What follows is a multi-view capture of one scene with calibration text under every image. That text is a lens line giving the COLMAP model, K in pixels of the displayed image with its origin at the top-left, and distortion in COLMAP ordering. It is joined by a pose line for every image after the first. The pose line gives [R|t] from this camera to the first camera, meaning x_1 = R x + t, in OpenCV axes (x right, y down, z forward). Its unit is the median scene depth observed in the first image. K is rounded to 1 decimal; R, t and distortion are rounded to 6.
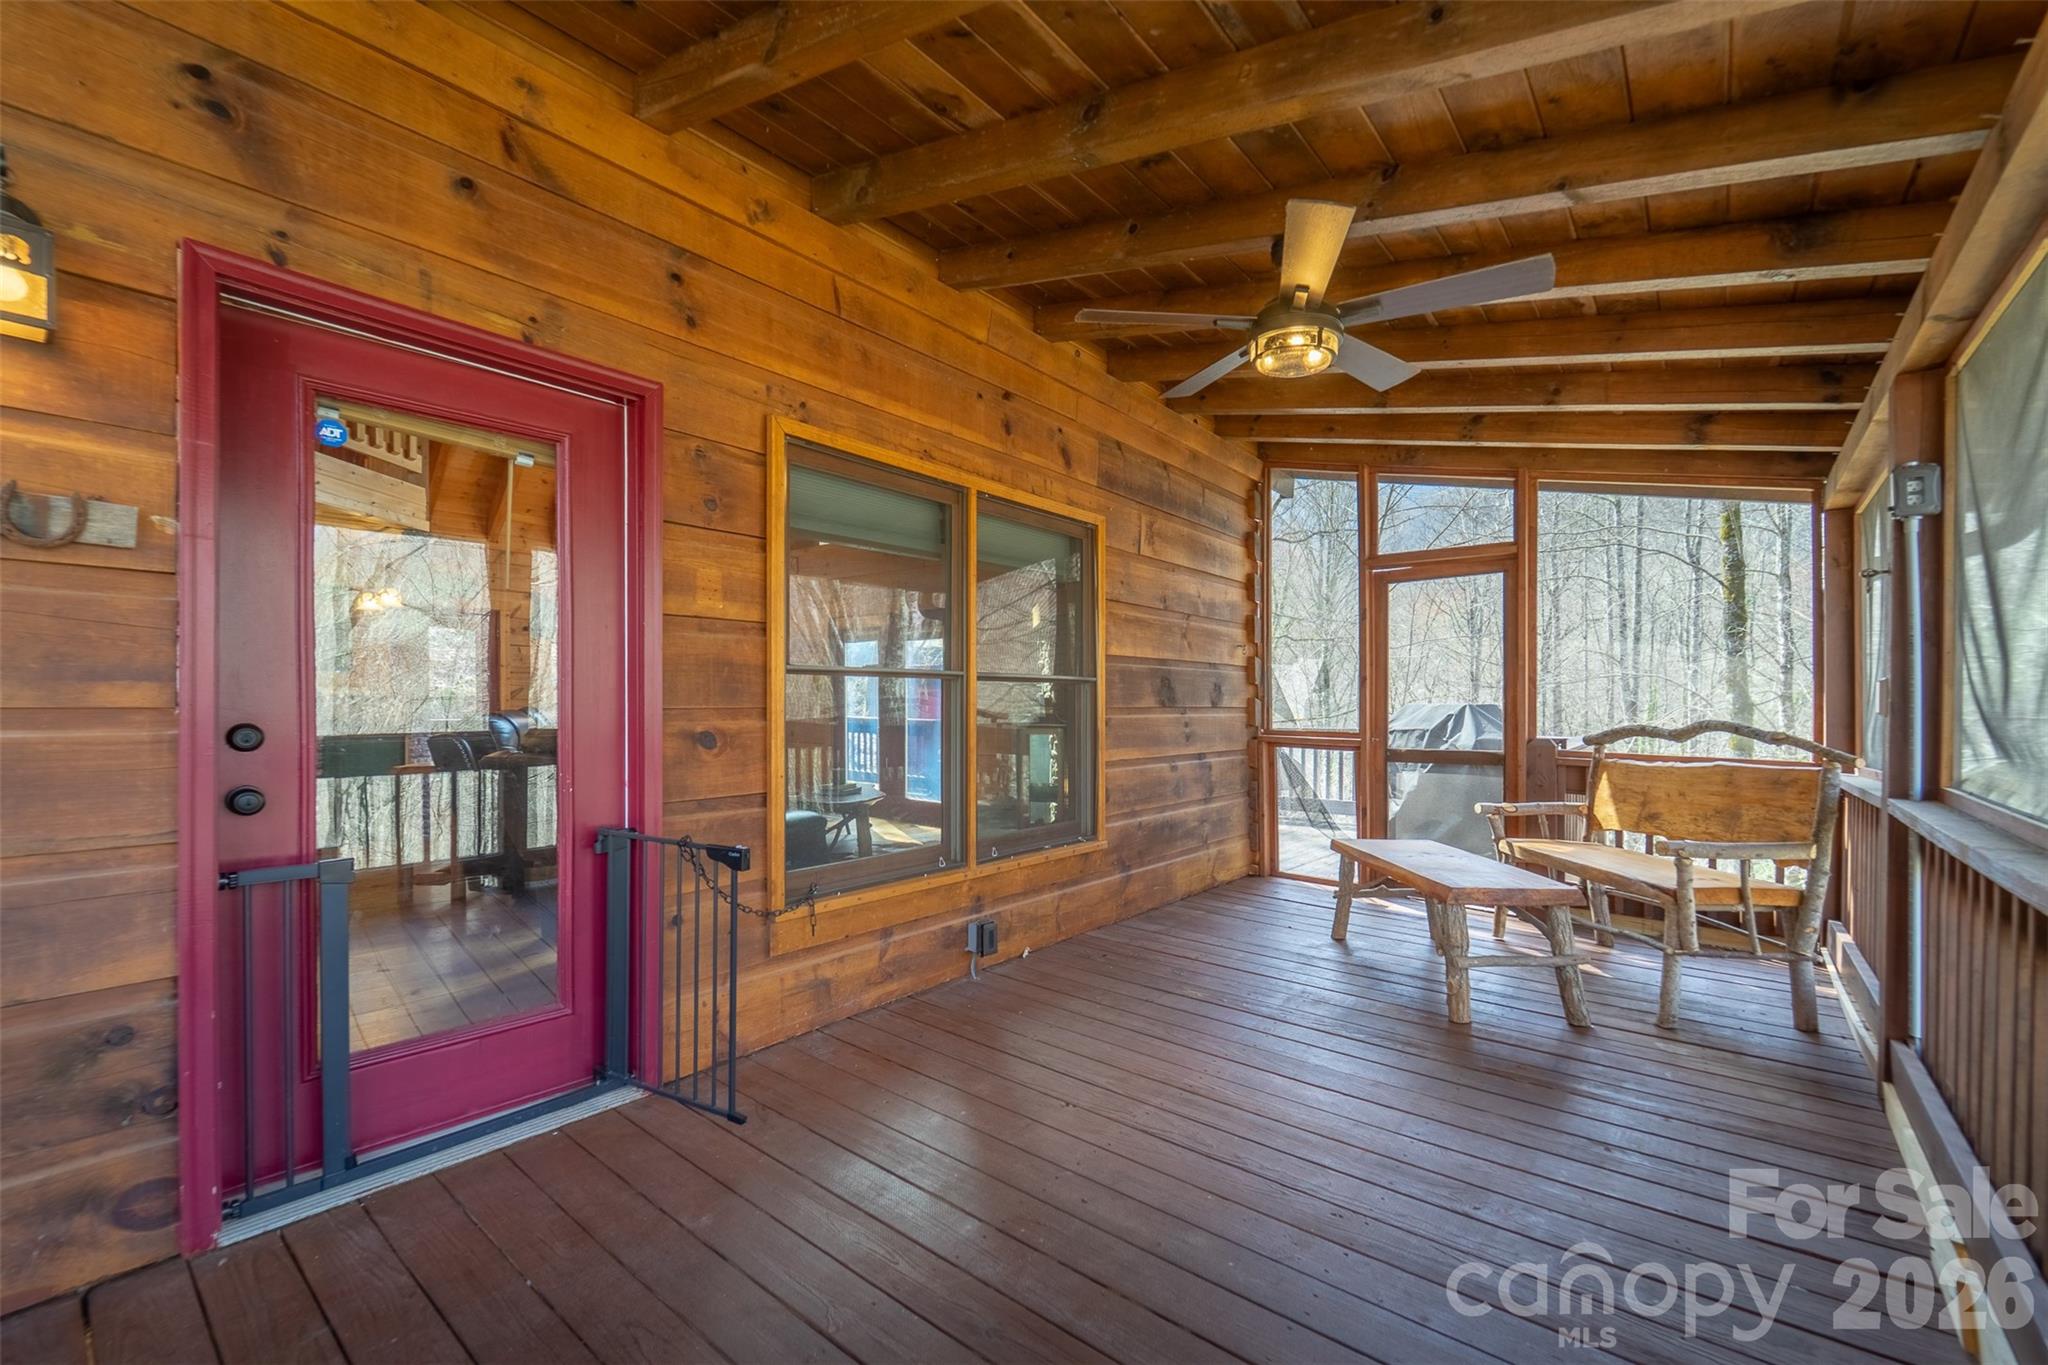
lens RADIAL K [[862.9, 0, 1030.4], [0, 862.9, 689.9], [0, 0, 1]] dist [0.001766, 0.000241]
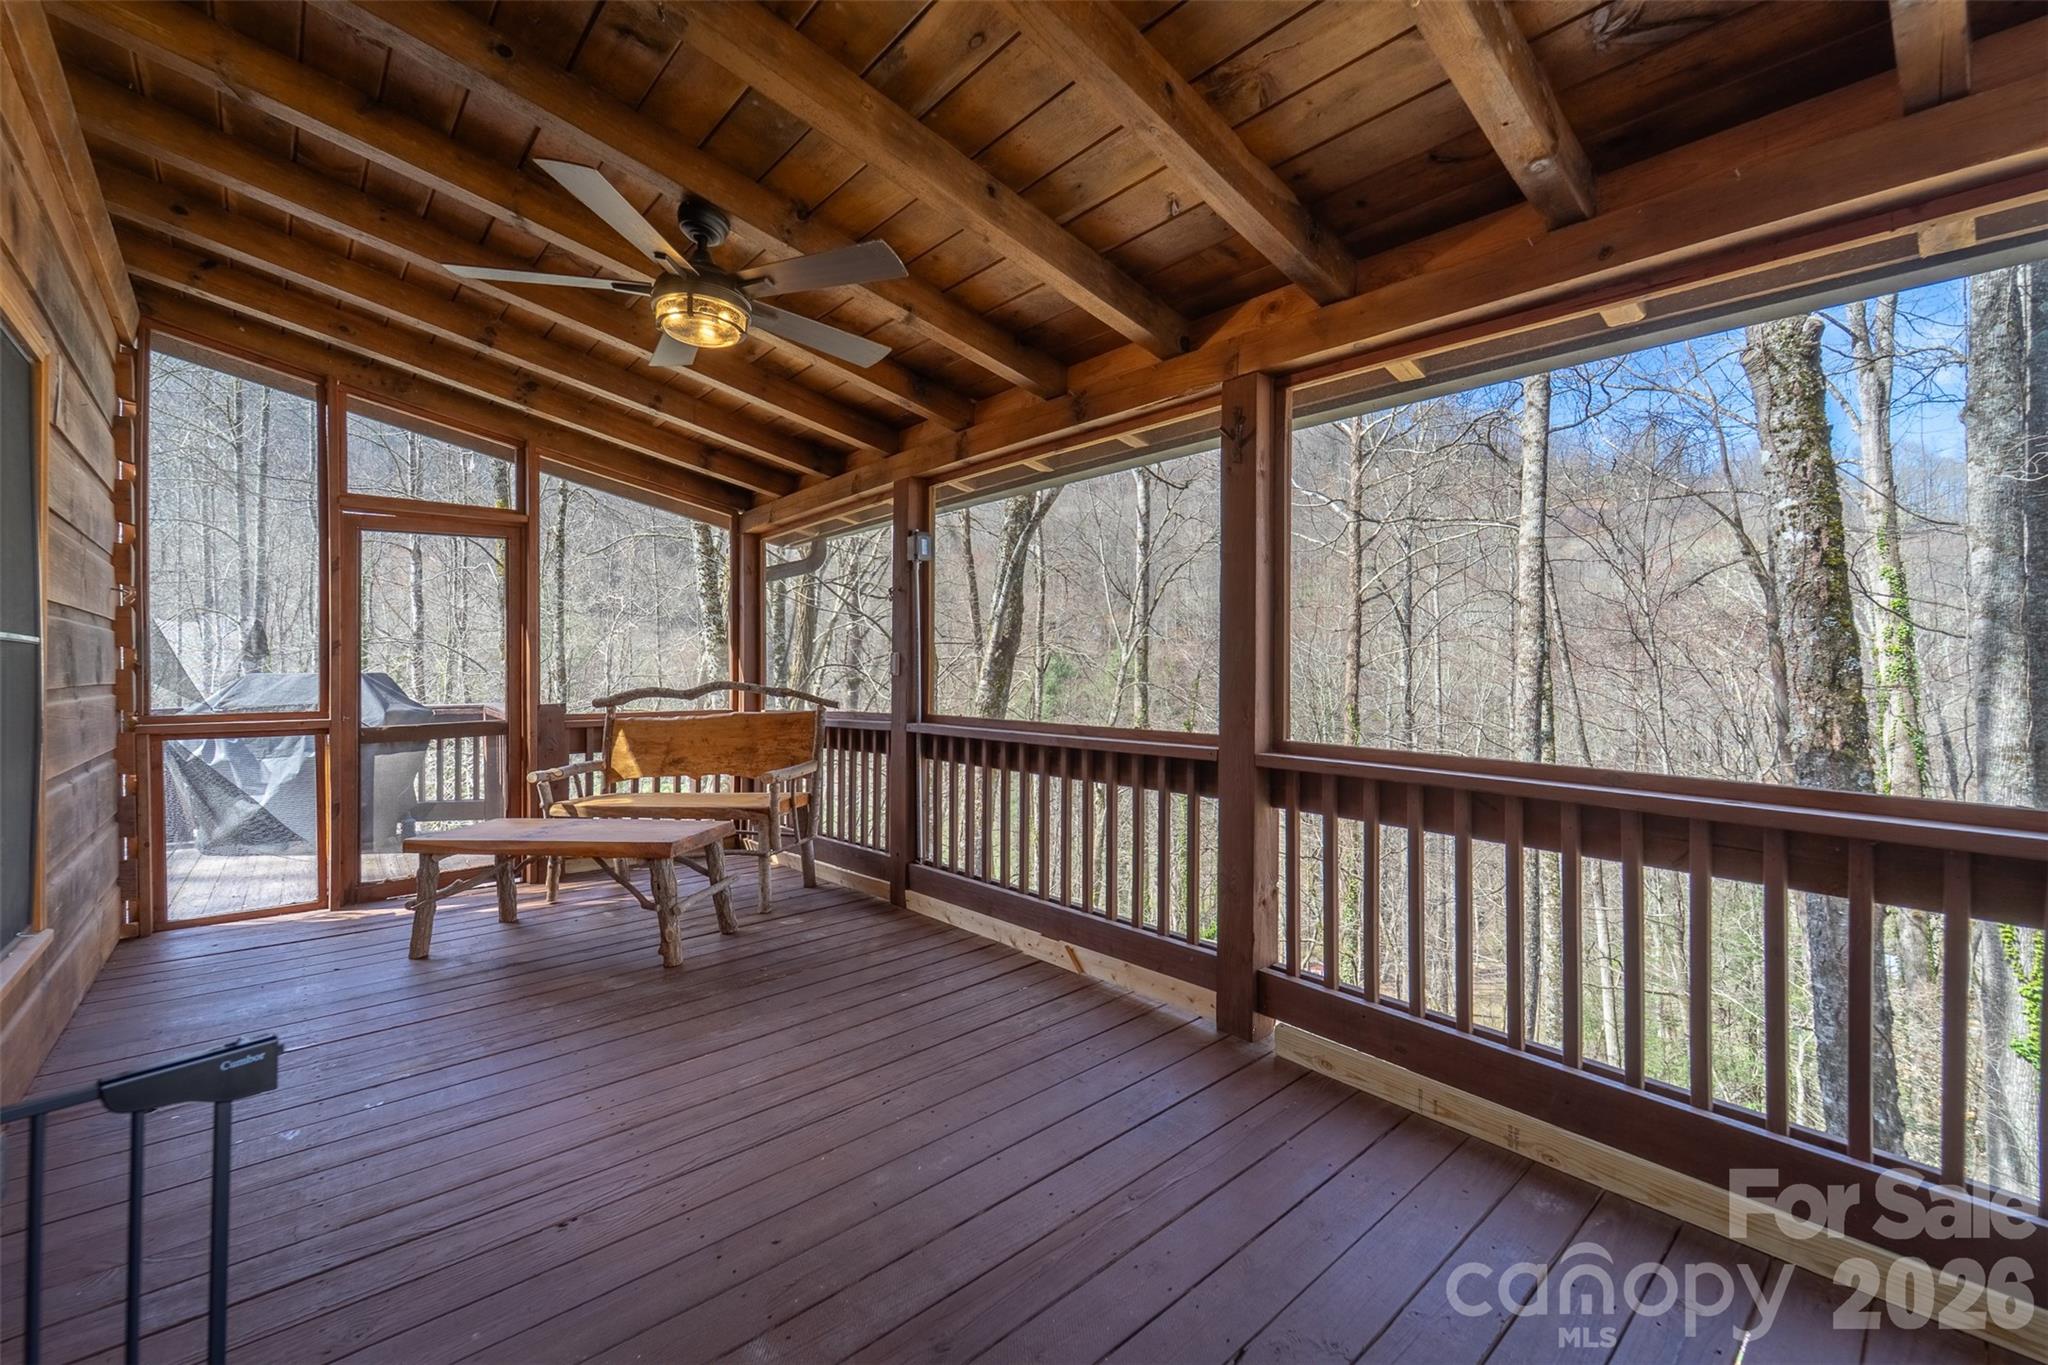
lens RADIAL K [[851.2, 0, 1018.9], [0, 851.2, 652.5], [0, 0, 1]] dist [0.000084, -0.000032]
pose [[0.167763, 0.004780, 0.985816, -0.327659], [-0.003190, 0.999986, -0.004306, -0.003843], [-0.985822, -0.002423, 0.167776, 0.263788]]
